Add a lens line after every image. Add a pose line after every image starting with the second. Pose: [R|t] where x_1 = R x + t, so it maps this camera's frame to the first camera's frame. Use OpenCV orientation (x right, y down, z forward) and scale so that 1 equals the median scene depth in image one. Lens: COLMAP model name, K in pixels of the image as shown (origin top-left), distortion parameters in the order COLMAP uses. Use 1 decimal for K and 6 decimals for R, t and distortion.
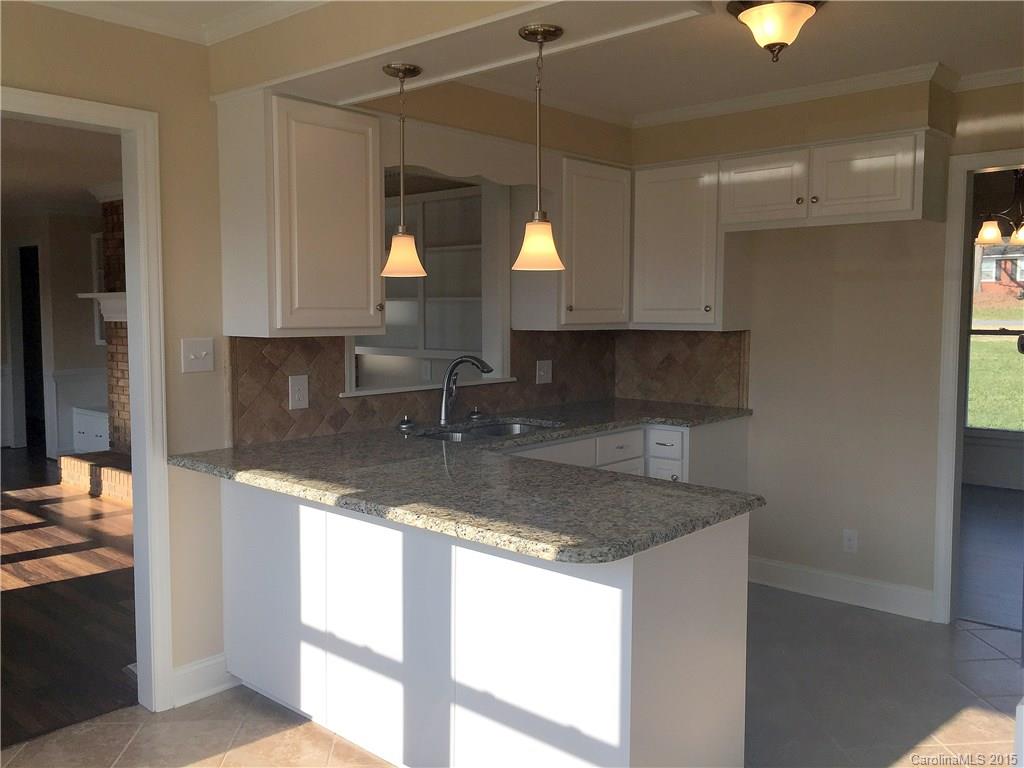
lens RADIAL K [[884.8, 0, 510.6], [0, 884.8, 385.6], [0, 0, 1]] dist [0.074146, -0.098194]
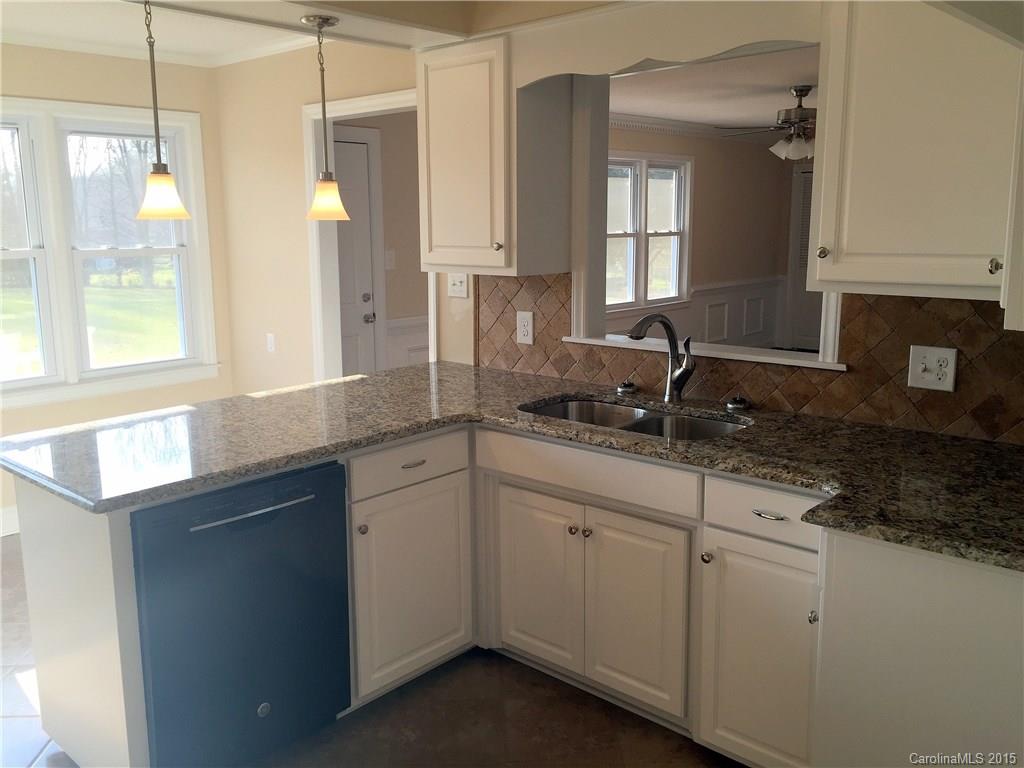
lens RADIAL K [[884.8, 0, 511.3], [0, 884.8, 378.7], [0, 0, 1]] dist [0.074146, -0.098194]
pose [[-0.018690, 0.182262, -0.983072, 0.737854], [-0.072848, 0.980382, 0.183148, -0.115120], [0.997168, 0.075038, -0.005046, 0.947218]]
